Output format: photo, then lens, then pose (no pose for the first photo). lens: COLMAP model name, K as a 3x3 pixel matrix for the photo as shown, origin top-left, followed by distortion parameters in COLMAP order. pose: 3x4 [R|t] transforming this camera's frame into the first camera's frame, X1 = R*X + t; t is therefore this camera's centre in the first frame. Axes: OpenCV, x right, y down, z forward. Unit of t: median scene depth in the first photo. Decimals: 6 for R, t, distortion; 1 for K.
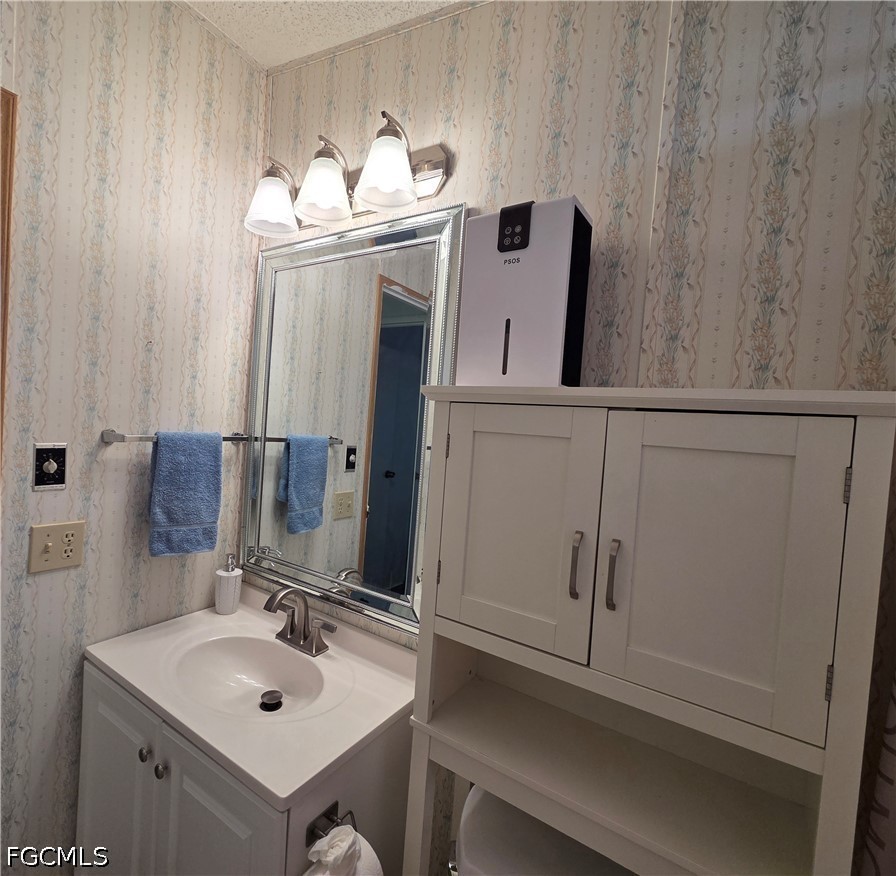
lens RADIAL K [[471.5, 0, 448.0], [0, 471.5, 438.0], [0, 0, 1]] dist [0.001845, 0.000613]
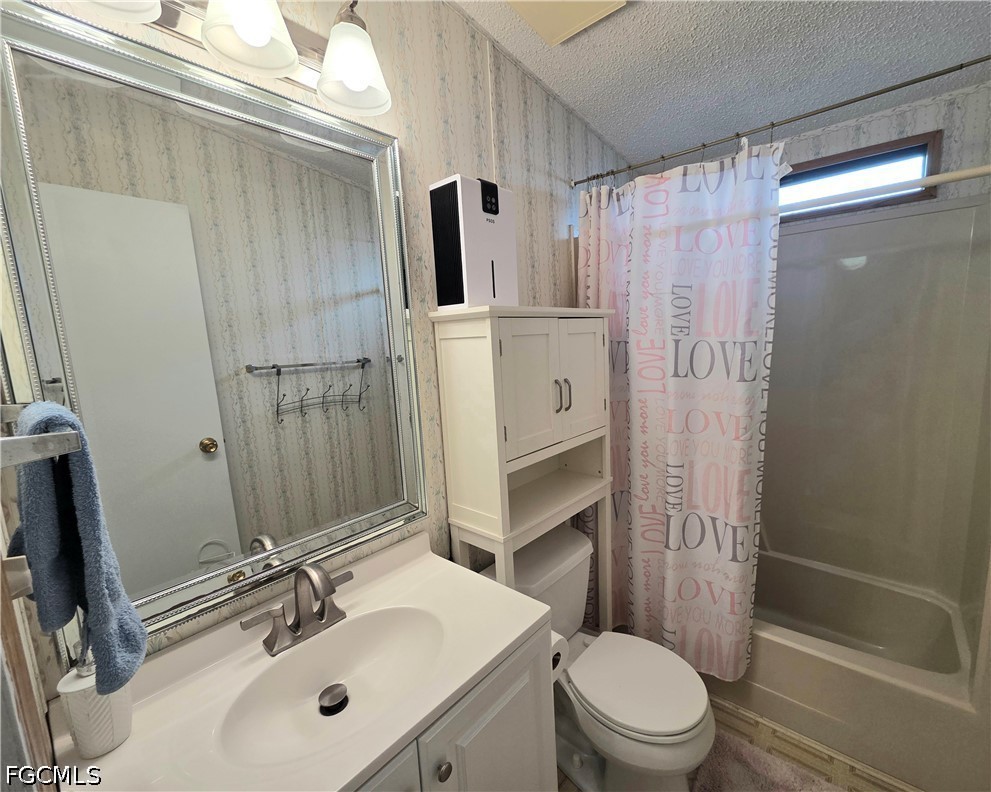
lens RADIAL K [[417.6, 0, 495.5], [0, 417.6, 396.0], [0, 0, 1]] dist [-0.000120, 0.000058]
pose [[0.153777, -0.211701, 0.965161, -1.267099], [0.092208, 0.975591, 0.199298, -0.095555], [-0.983794, 0.058348, 0.169544, 0.795402]]
